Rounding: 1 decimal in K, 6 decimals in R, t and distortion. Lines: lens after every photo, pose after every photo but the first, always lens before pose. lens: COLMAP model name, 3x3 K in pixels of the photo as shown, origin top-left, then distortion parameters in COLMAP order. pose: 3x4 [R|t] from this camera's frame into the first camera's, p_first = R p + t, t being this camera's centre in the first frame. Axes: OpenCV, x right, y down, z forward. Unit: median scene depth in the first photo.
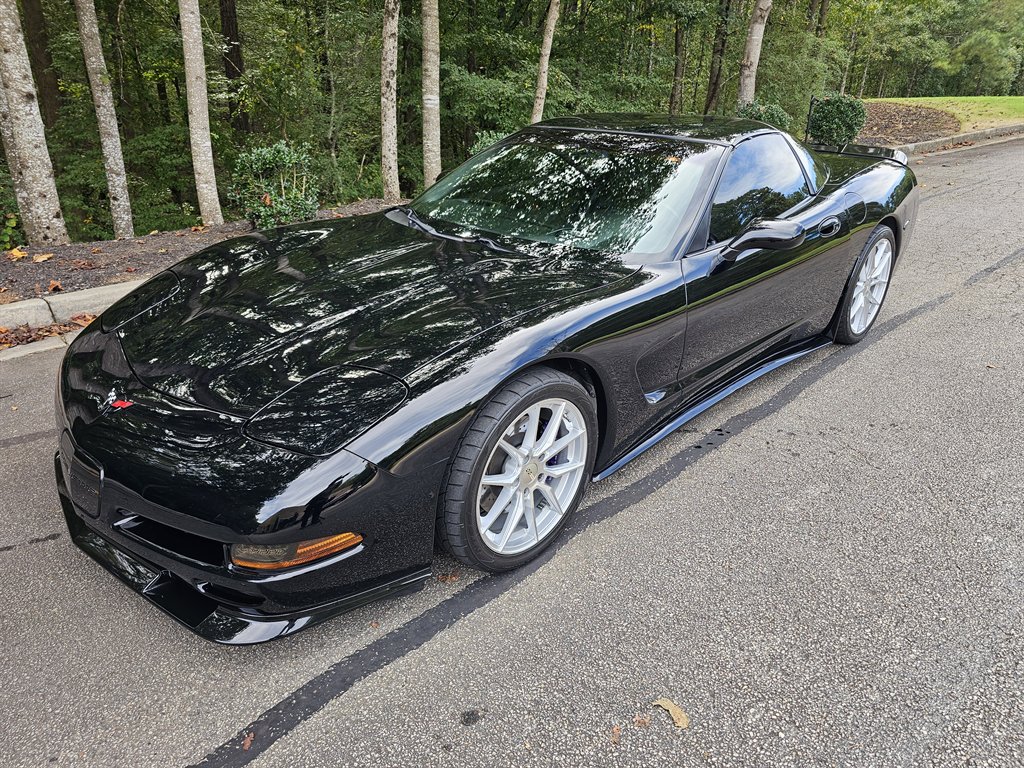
lens RADIAL K [[686.6, 0, 508.5], [0, 686.6, 379.1], [0, 0, 1]] dist [0.056960, -0.049385]
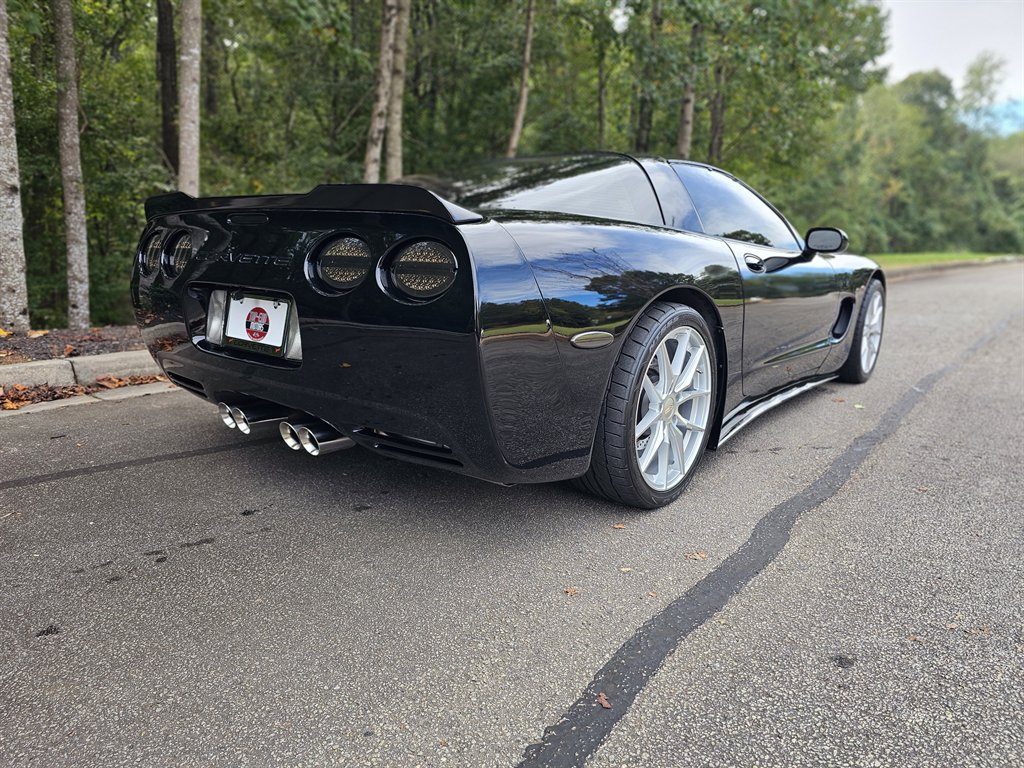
lens RADIAL K [[686.6, 0, 507.5], [0, 686.6, 383.2], [0, 0, 1]] dist [0.056960, -0.049385]
pose [[0.990820, -0.006052, 0.135051, -0.113772], [0.034808, 0.976736, -0.211603, 0.064331], [-0.130629, 0.214362, 0.967980, 0.031589]]
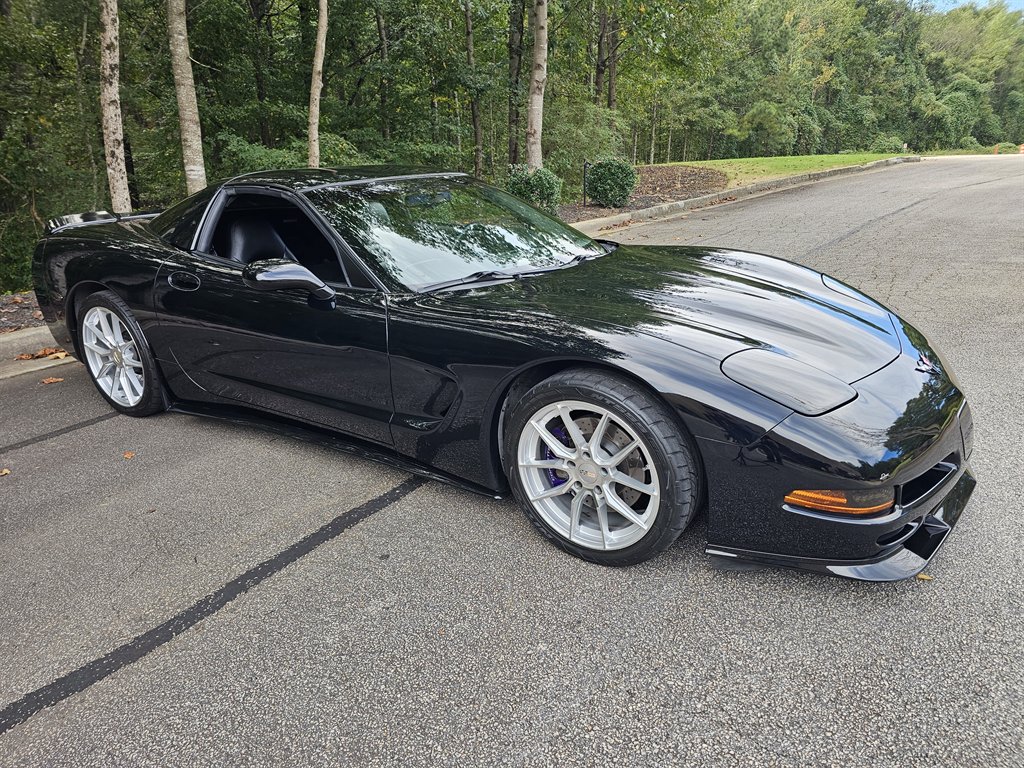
lens RADIAL K [[686.6, 0, 509.7], [0, 686.6, 383.5], [0, 0, 1]] dist [0.056960, -0.049385]
pose [[0.978515, -0.085679, 0.187528, 0.141975], [0.101309, 0.991993, -0.075401, -0.007206], [-0.179566, 0.092780, 0.979361, 0.044852]]
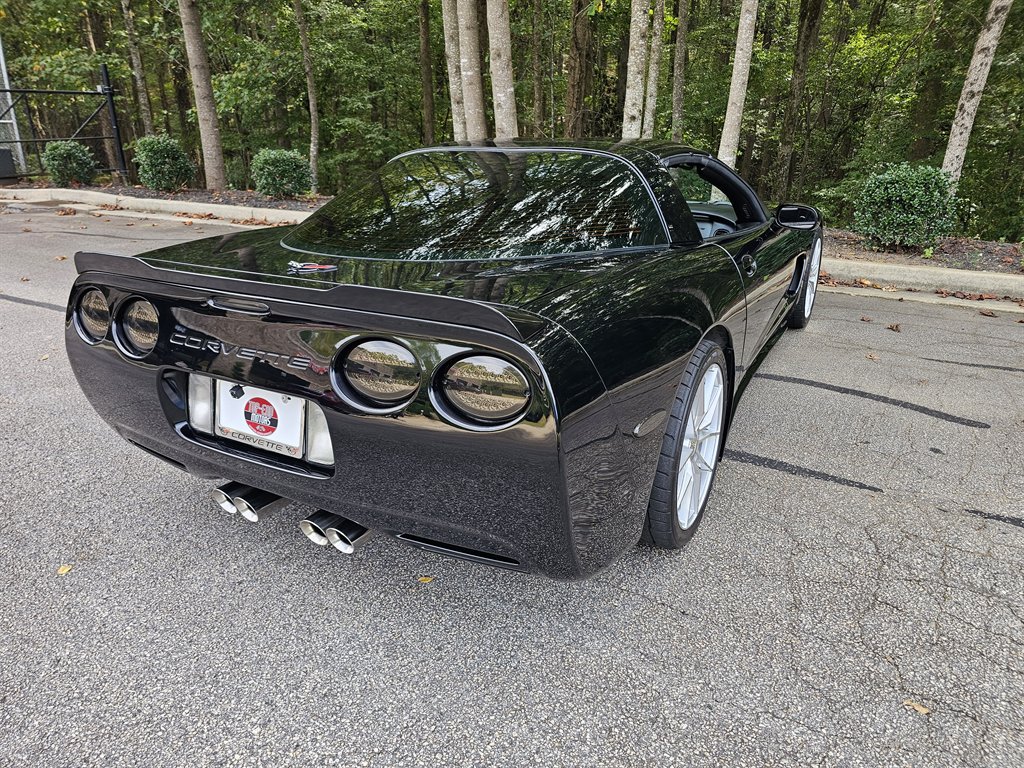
lens RADIAL K [[686.7, 0, 515.3], [0, 686.7, 383.5], [0, 0, 1]] dist [0.055735, -0.047160]
pose [[0.272919, 0.354957, -0.894159, 0.578833], [-0.380346, 0.893532, 0.238617, -0.125768], [0.883658, 0.274966, 0.378868, 0.301983]]
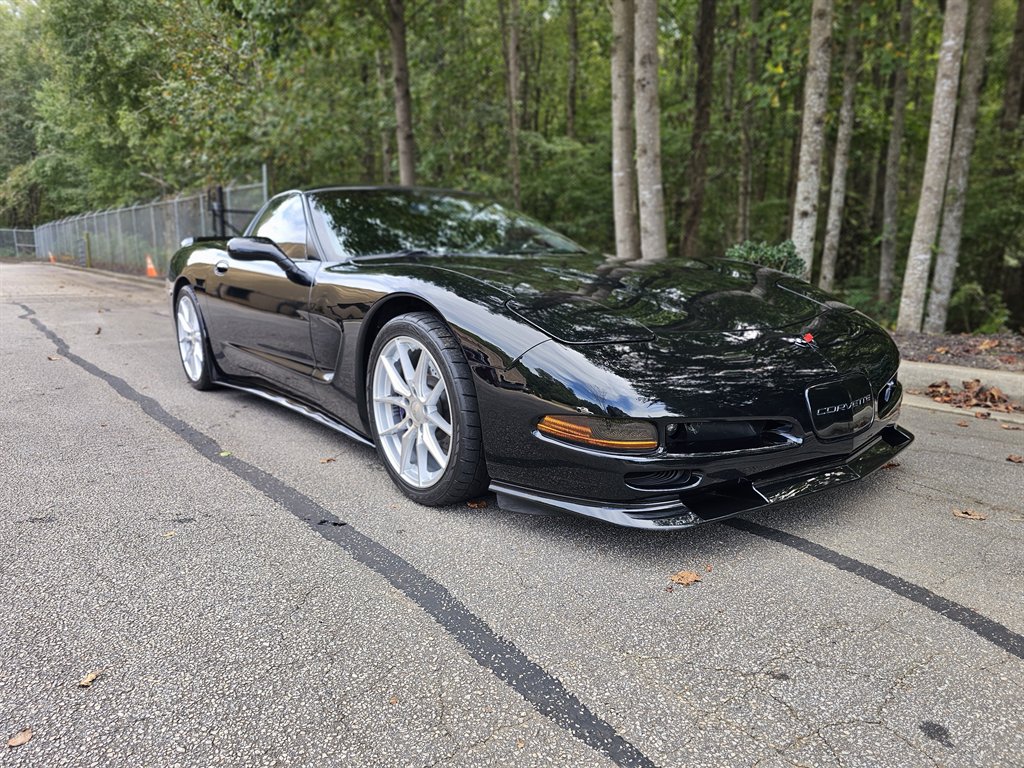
lens RADIAL K [[686.7, 0, 514.1], [0, 686.7, 384.6], [0, 0, 1]] dist [0.055735, -0.047160]
pose [[-0.088911, 0.194444, -0.976876, 0.476021], [-0.393334, 0.894195, 0.213786, -0.154108], [0.915086, 0.403246, -0.003022, 0.514739]]
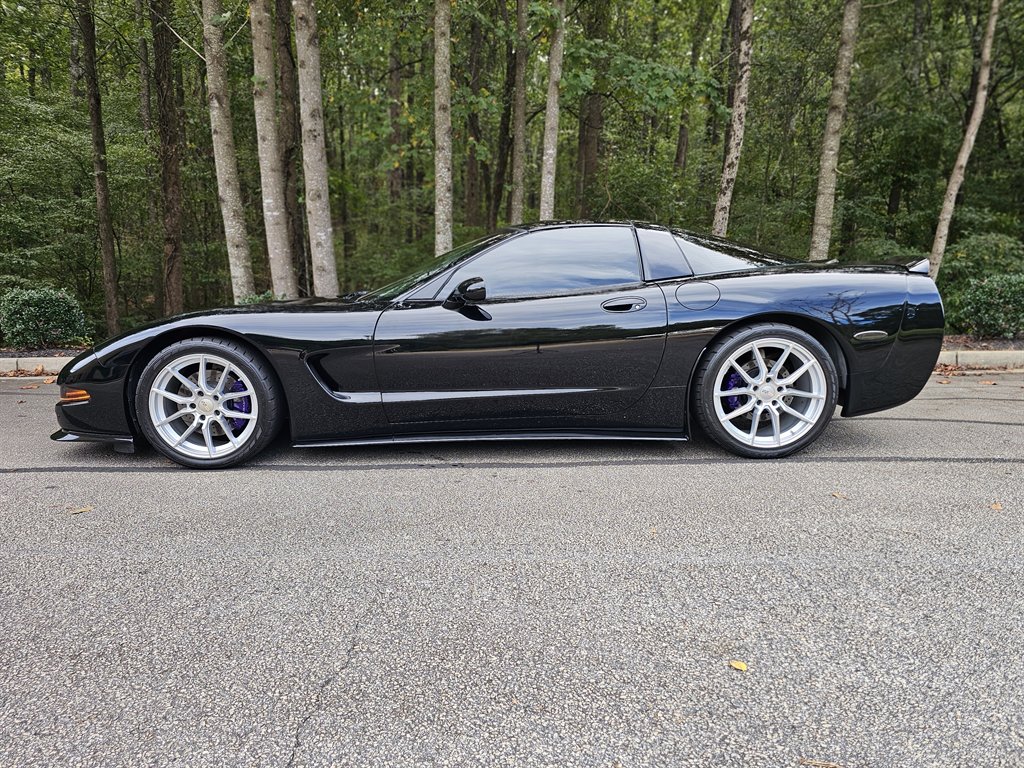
lens RADIAL K [[686.7, 0, 512.2], [0, 686.7, 379.8], [0, 0, 1]] dist [0.055735, -0.047160]
pose [[0.706994, 0.094778, -0.700840, 0.408073], [-0.277992, 0.948454, -0.152169, 0.032206], [0.650293, 0.302411, 0.696898, 0.085285]]
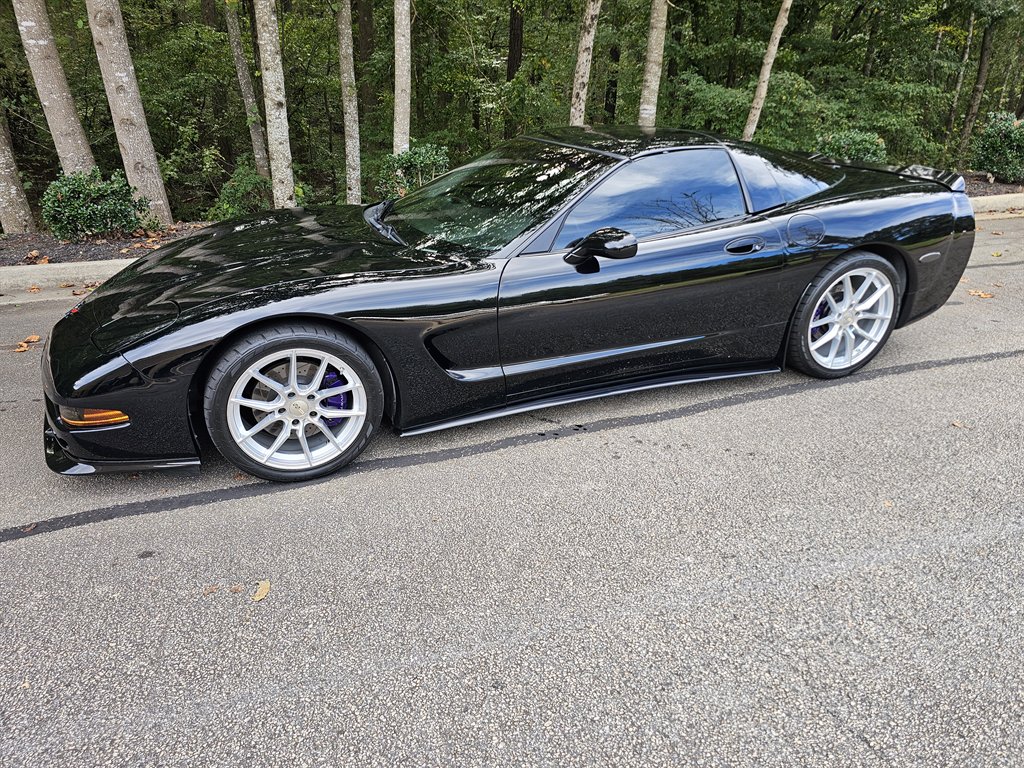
lens RADIAL K [[686.6, 0, 512.6], [0, 686.6, 378.4], [0, 0, 1]] dist [0.056960, -0.049385]
pose [[0.911886, 0.158729, -0.378509, 0.215095], [-0.163129, 0.986389, 0.020642, -0.001308], [0.376634, 0.042923, 0.925367, -0.004492]]
